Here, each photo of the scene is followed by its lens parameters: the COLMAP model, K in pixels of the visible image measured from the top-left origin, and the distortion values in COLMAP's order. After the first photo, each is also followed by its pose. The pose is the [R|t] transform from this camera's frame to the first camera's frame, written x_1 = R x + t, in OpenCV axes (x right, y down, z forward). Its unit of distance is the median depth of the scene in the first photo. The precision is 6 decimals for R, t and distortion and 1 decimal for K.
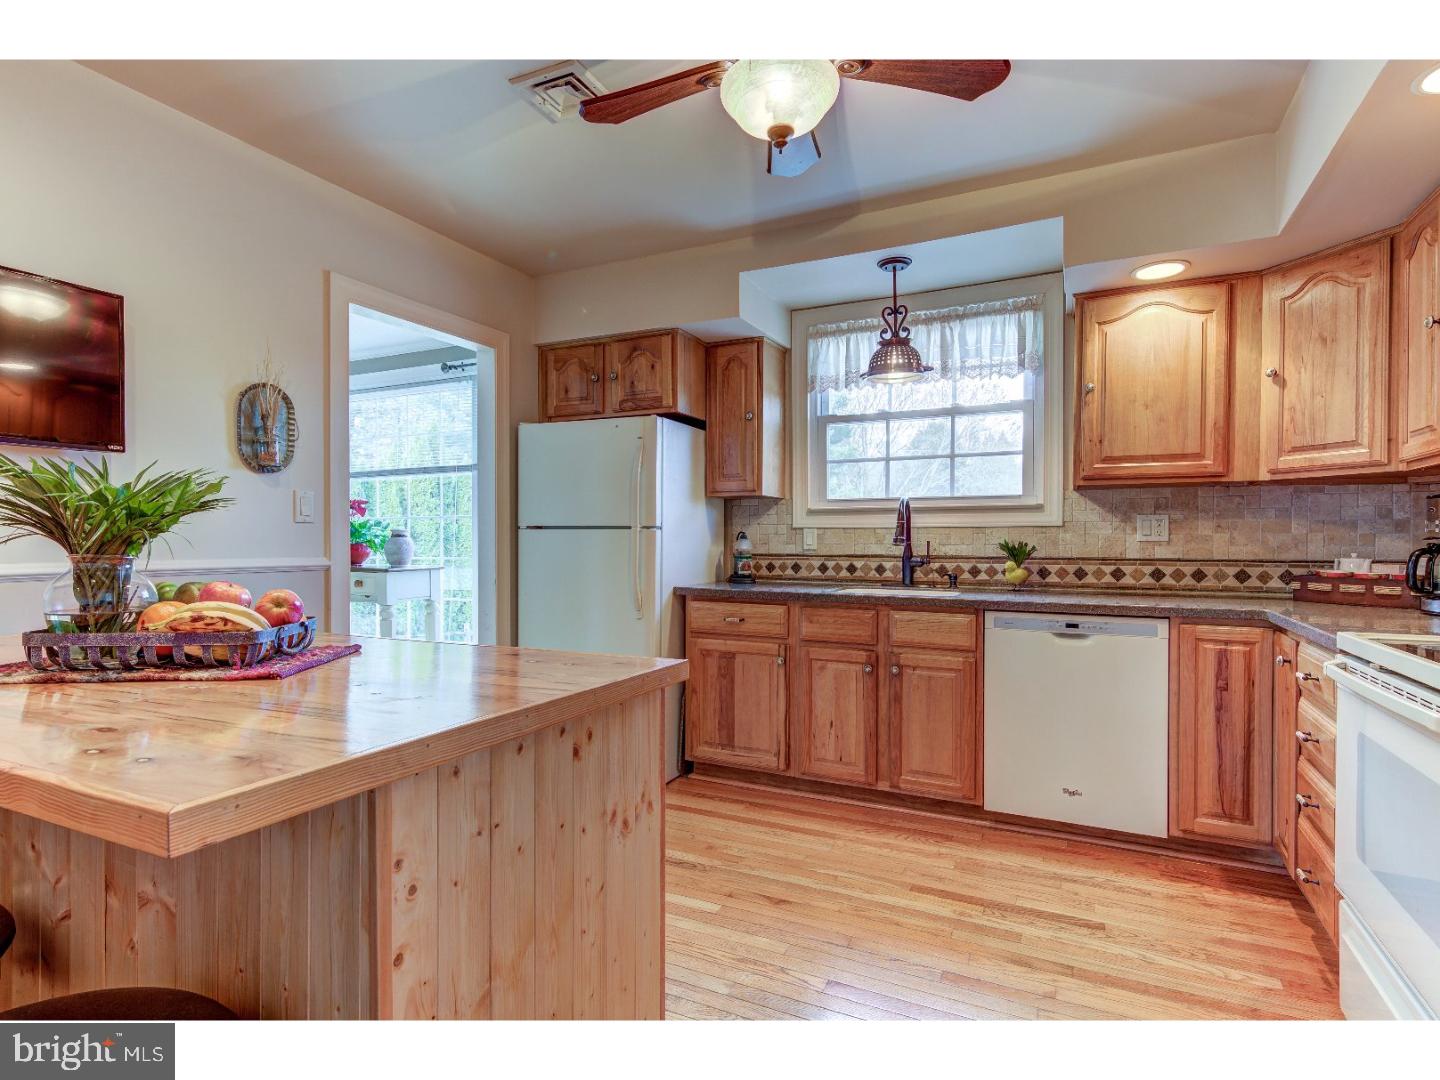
lens RADIAL K [[736.5, 0, 721.6], [0, 736.5, 543.9], [0, 0, 1]] dist [0.014739, -0.009770]
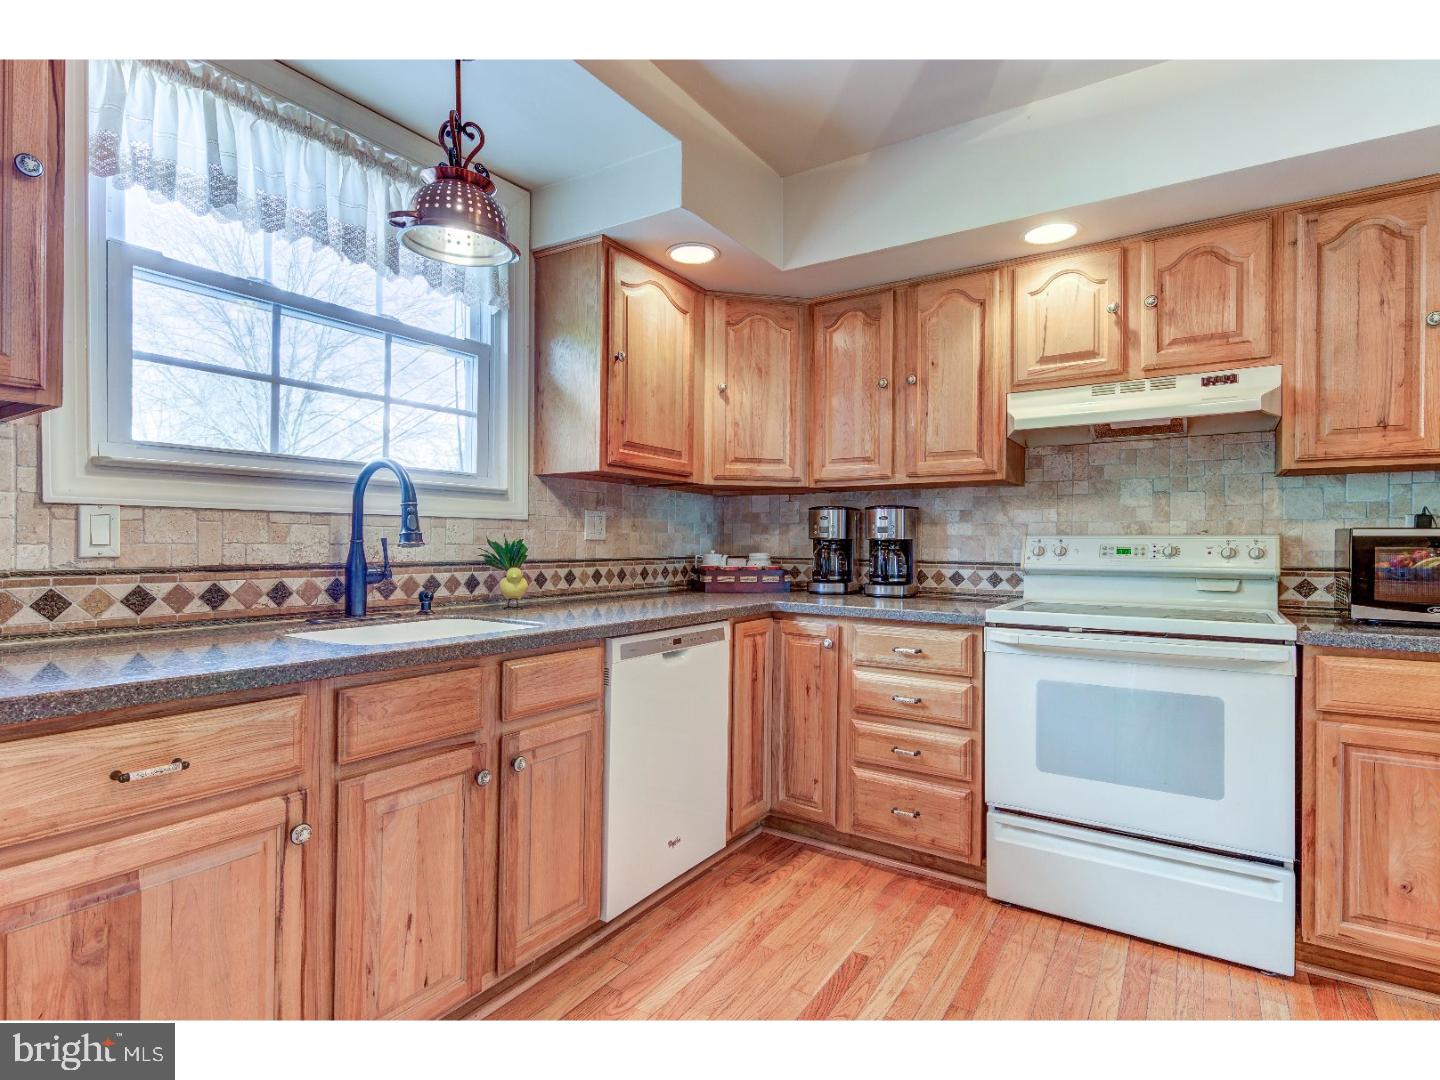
lens RADIAL K [[736.5, 0, 718.1], [0, 736.5, 543.8], [0, 0, 1]] dist [0.014739, -0.009770]
pose [[0.128786, -0.003809, 0.991665, -0.320557], [-0.001413, 0.999991, 0.004025, -0.002646], [-0.991671, -0.001920, 0.128779, 0.793459]]
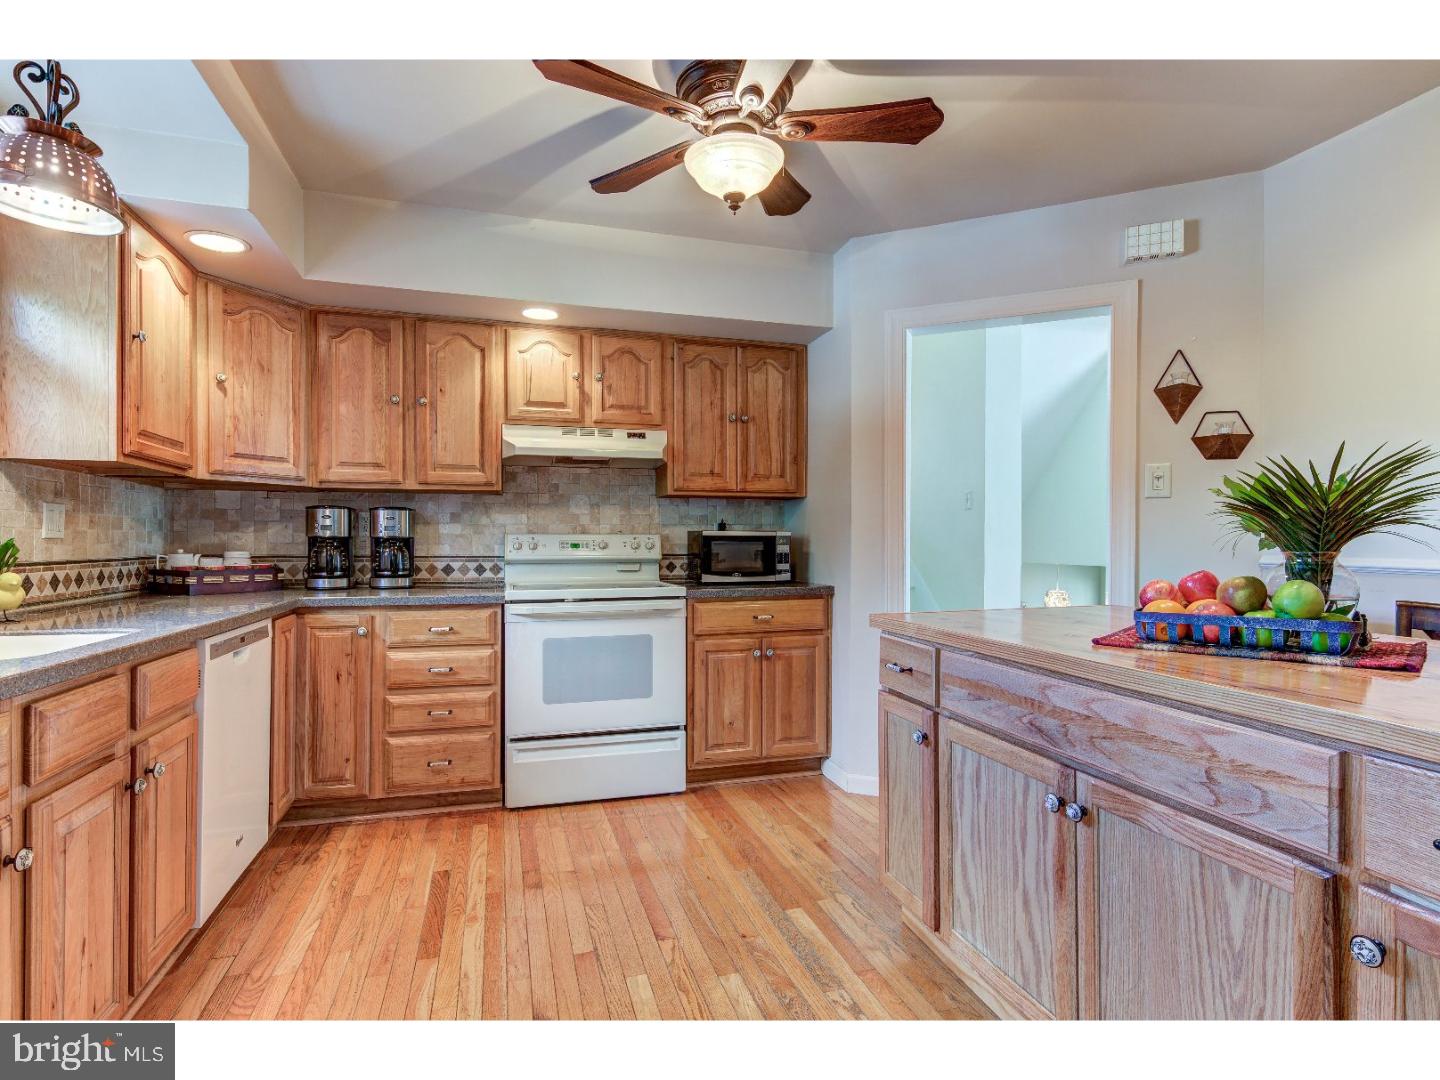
lens RADIAL K [[736.5, 0, 723.5], [0, 736.5, 543.1], [0, 0, 1]] dist [0.014739, -0.009770]
pose [[-0.674063, -0.005474, 0.738654, -0.476031], [0.000655, 0.999968, 0.008009, -0.004800], [-0.738674, 0.005883, -0.674037, 1.086813]]
